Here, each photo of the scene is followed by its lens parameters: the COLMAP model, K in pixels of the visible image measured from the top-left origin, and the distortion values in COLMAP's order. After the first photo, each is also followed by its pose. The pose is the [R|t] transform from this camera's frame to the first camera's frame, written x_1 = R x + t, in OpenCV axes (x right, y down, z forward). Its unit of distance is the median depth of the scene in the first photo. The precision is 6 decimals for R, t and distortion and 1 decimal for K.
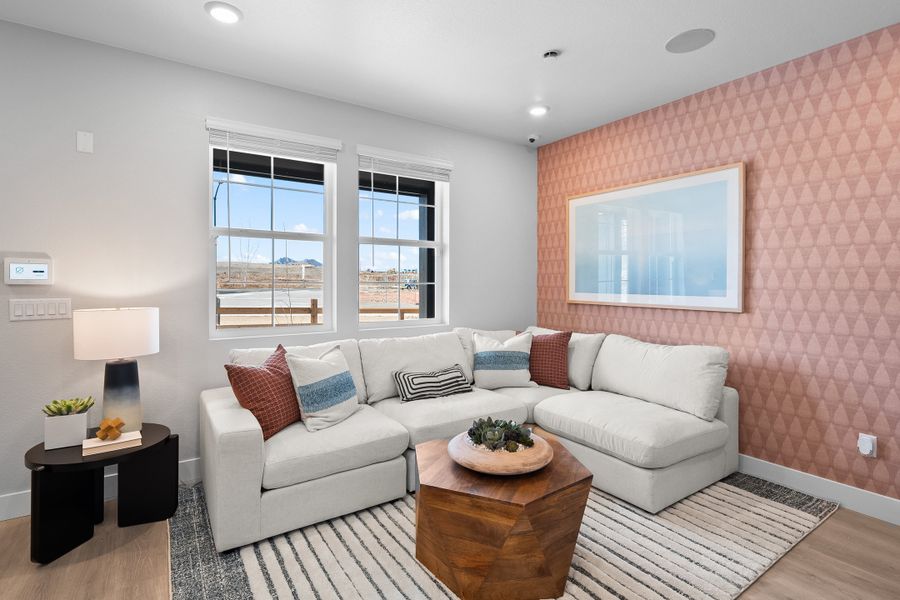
lens RADIAL K [[426.0, 0, 444.4], [0, 426.0, 290.3], [0, 0, 1]] dist [-0.002102, -0.000650]
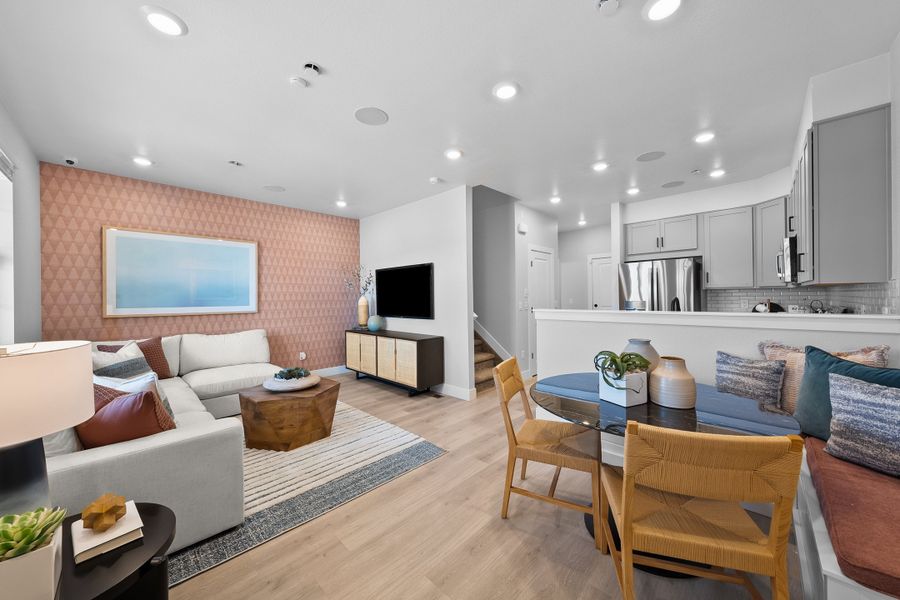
lens RADIAL K [[327.9, 0, 441.8], [0, 327.9, 299.3], [0, 0, 1]] dist [-0.001822, -0.000194]
pose [[-0.192717, -0.007841, 0.981223, -1.237406], [0.029466, 0.999471, 0.013774, -0.011282], [-0.980812, 0.031567, -0.192384, 0.480125]]
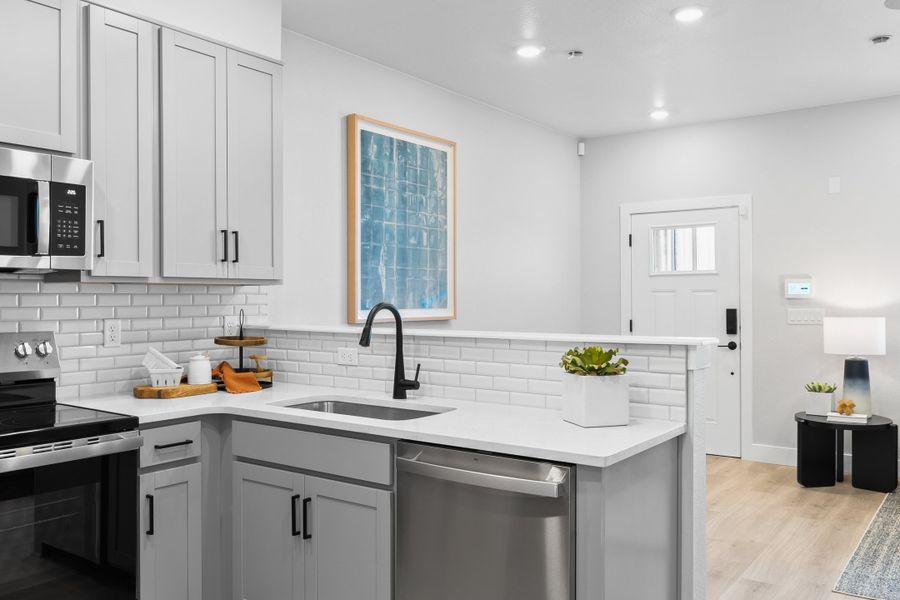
lens RADIAL K [[760.4, 0, 456.1], [0, 760.4, 295.9], [0, 0, 1]] dist [0.036555, -0.002717]
pose [[0.350023, -0.006684, -0.936717, 0.908304], [-0.012872, 0.999846, -0.011944, 0.022649], [0.936653, 0.016238, 0.349883, -0.860413]]
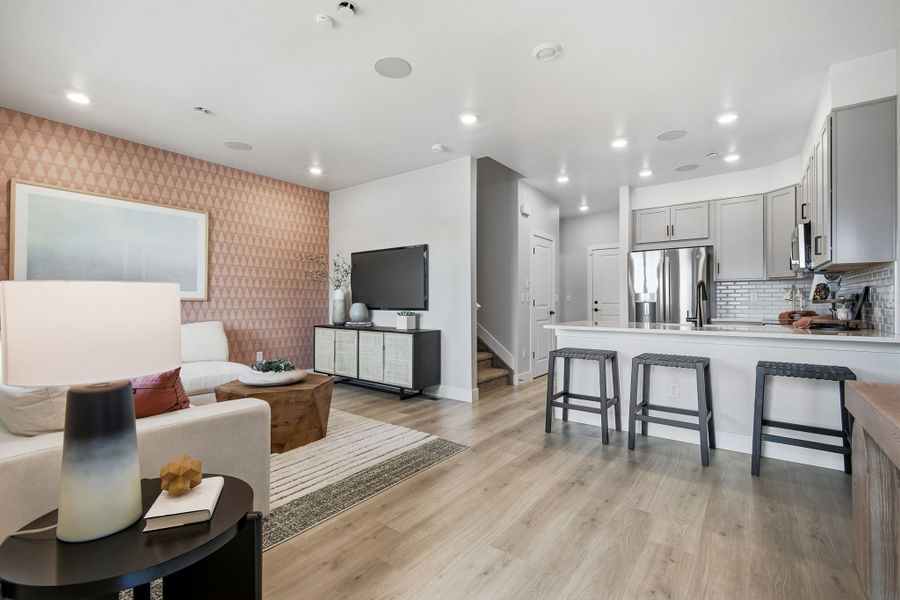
lens RADIAL K [[405.3, 0, 444.5], [0, 405.3, 303.6], [0, 0, 1]] dist [0.007167, -0.001231]
pose [[-0.317885, -0.007837, 0.948097, -1.303063], [0.016033, 0.999778, 0.013639, 0.065799], [-0.947994, 0.019536, -0.317689, 0.716794]]
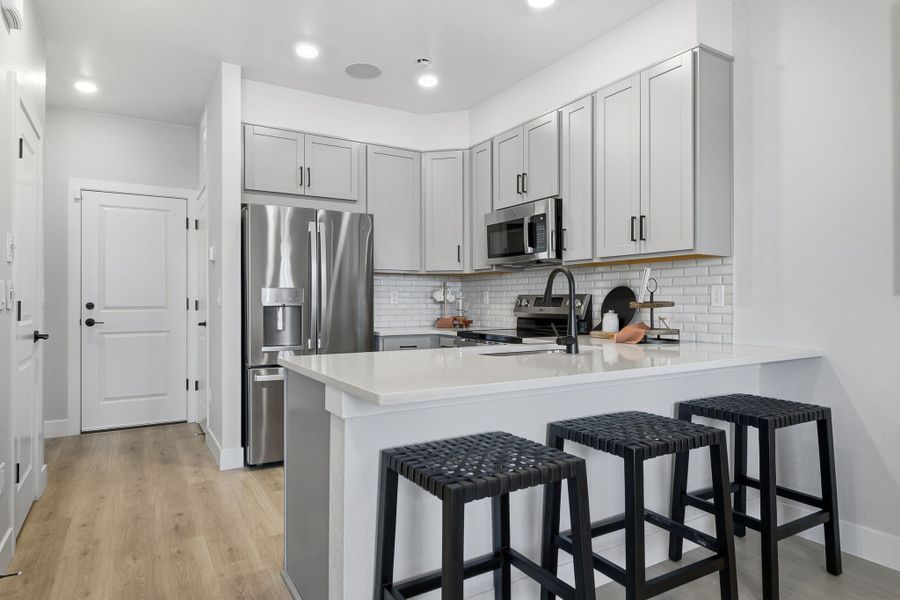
lens RADIAL K [[543.5, 0, 458.4], [0, 543.5, 296.4], [0, 0, 1]] dist [0.015649, 0.000339]
pose [[-0.998957, -0.002407, 0.045597, -0.145439], [-0.002143, 0.999981, 0.005839, 0.069756], [-0.045610, 0.005735, -0.998943, 0.471444]]
